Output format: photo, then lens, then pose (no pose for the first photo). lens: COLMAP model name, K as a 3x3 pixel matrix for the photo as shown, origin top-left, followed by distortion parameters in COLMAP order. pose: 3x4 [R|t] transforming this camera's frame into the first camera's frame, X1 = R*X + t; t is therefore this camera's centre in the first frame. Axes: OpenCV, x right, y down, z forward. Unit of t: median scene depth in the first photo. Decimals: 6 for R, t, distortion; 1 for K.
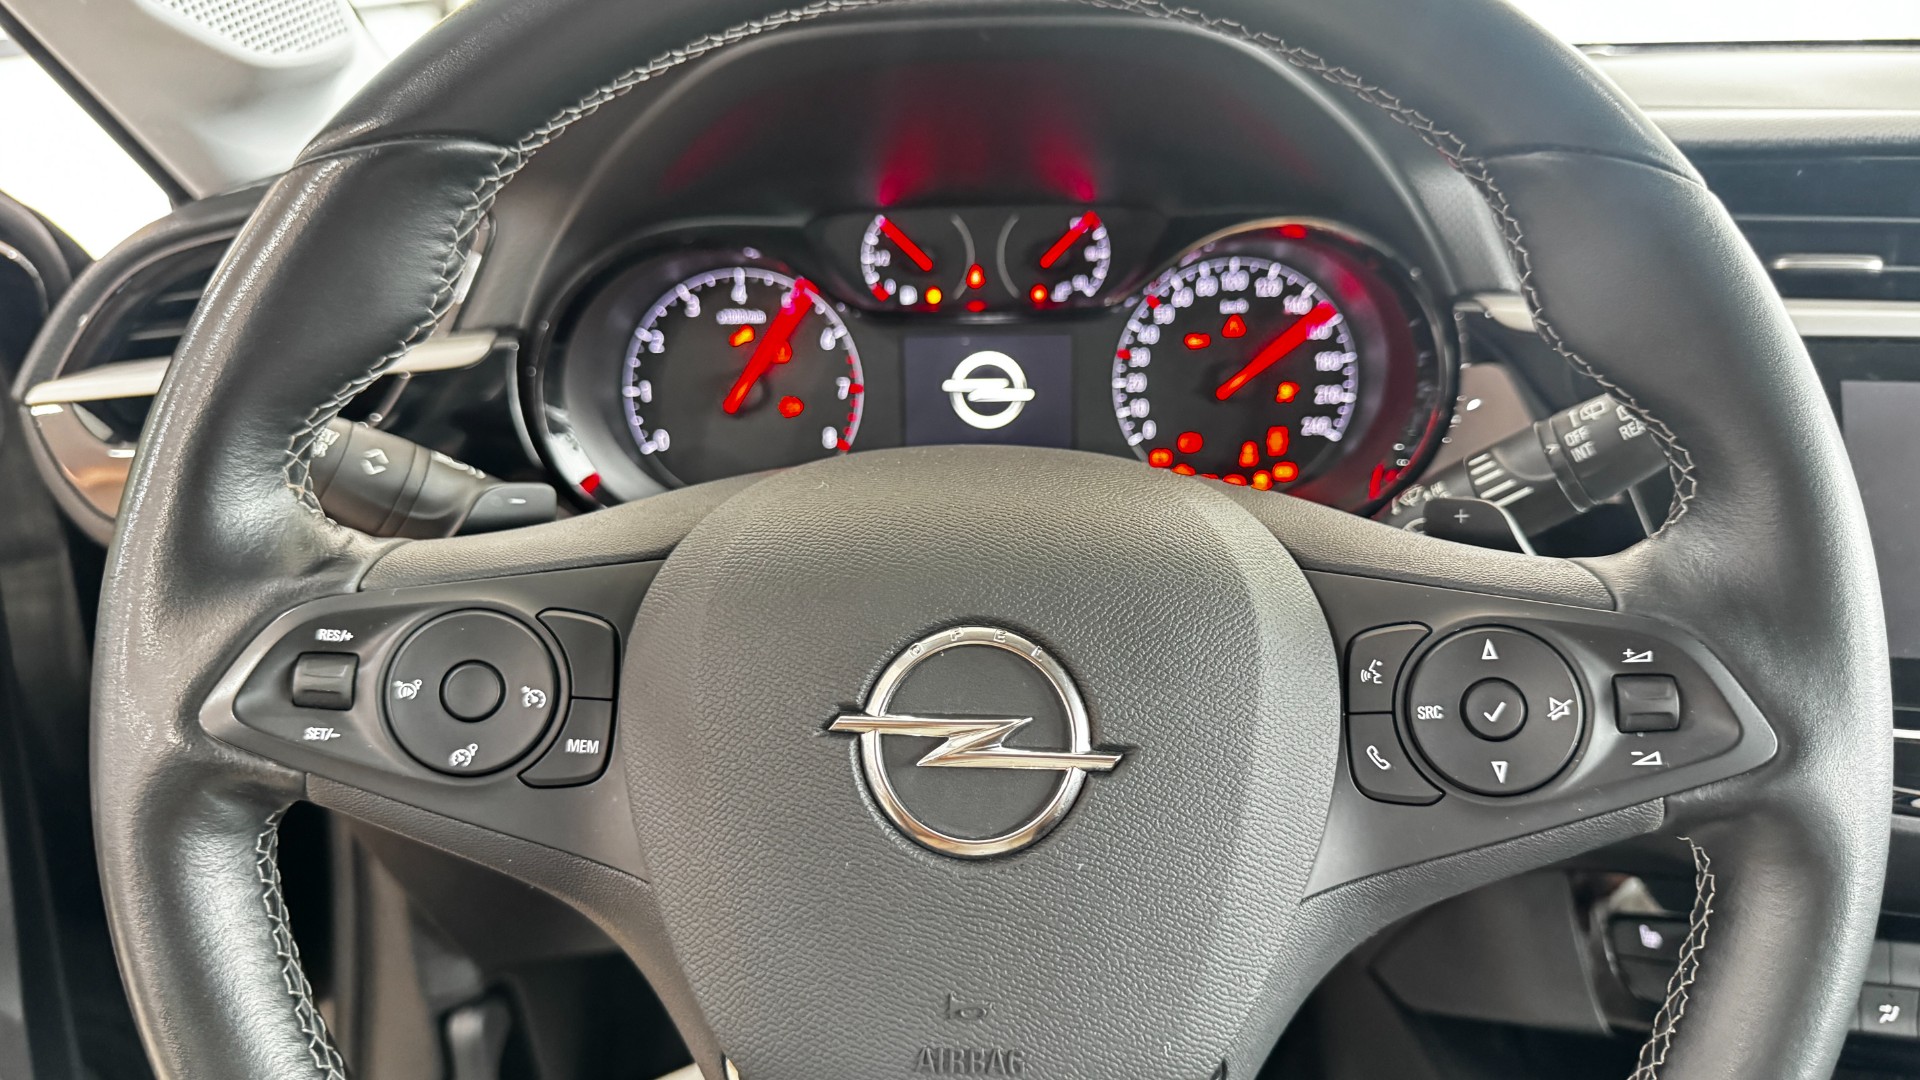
lens RADIAL K [[1419.8, 0, 960.0], [0, 1419.8, 540.0], [0, 0, 1]] dist [0.134986, -0.320508]
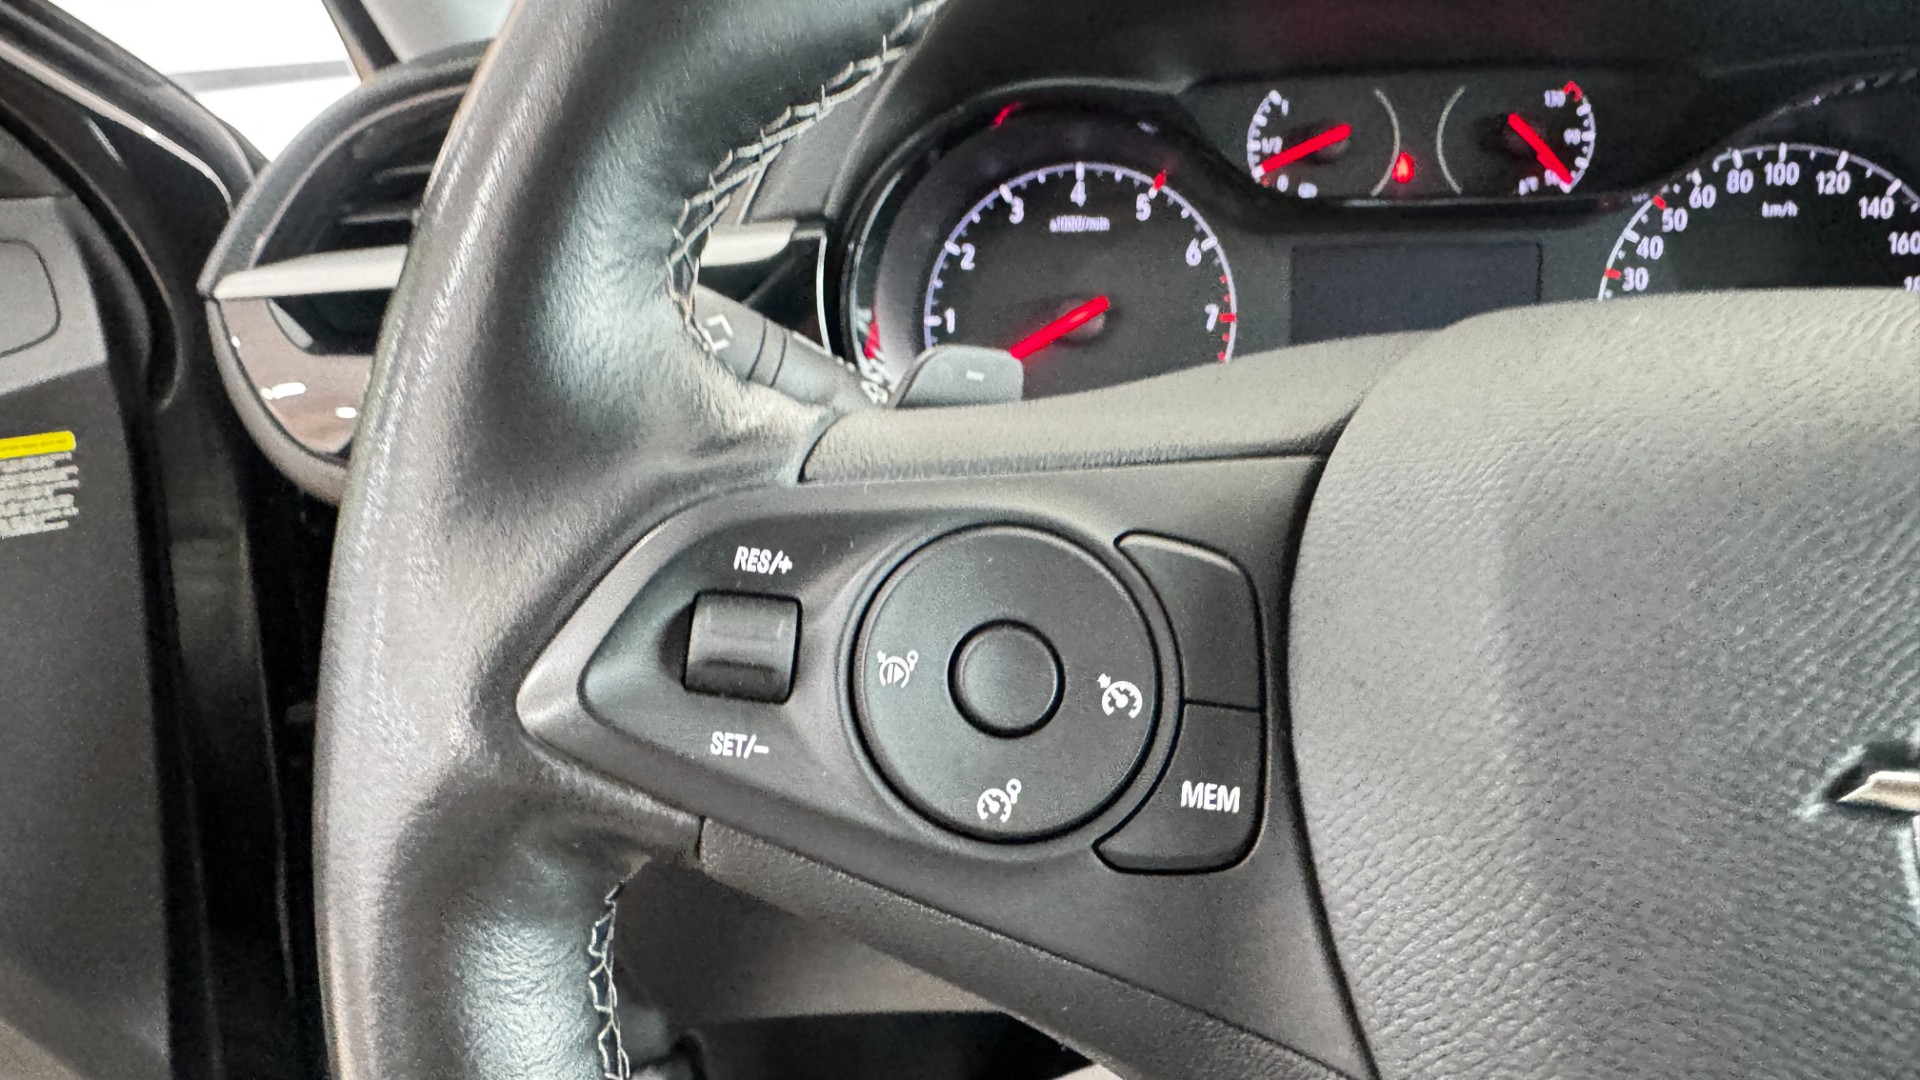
lens RADIAL K [[1318.0, 0, 810.4], [0, 1318.0, 541.6], [0, 0, 1]] dist [-0.003596, 0.000878]
pose [[0.990104, 0.031597, -0.136734, -0.266264], [-0.035982, 0.998910, -0.029720, 0.055535], [0.135646, 0.034346, 0.990162, 0.394374]]
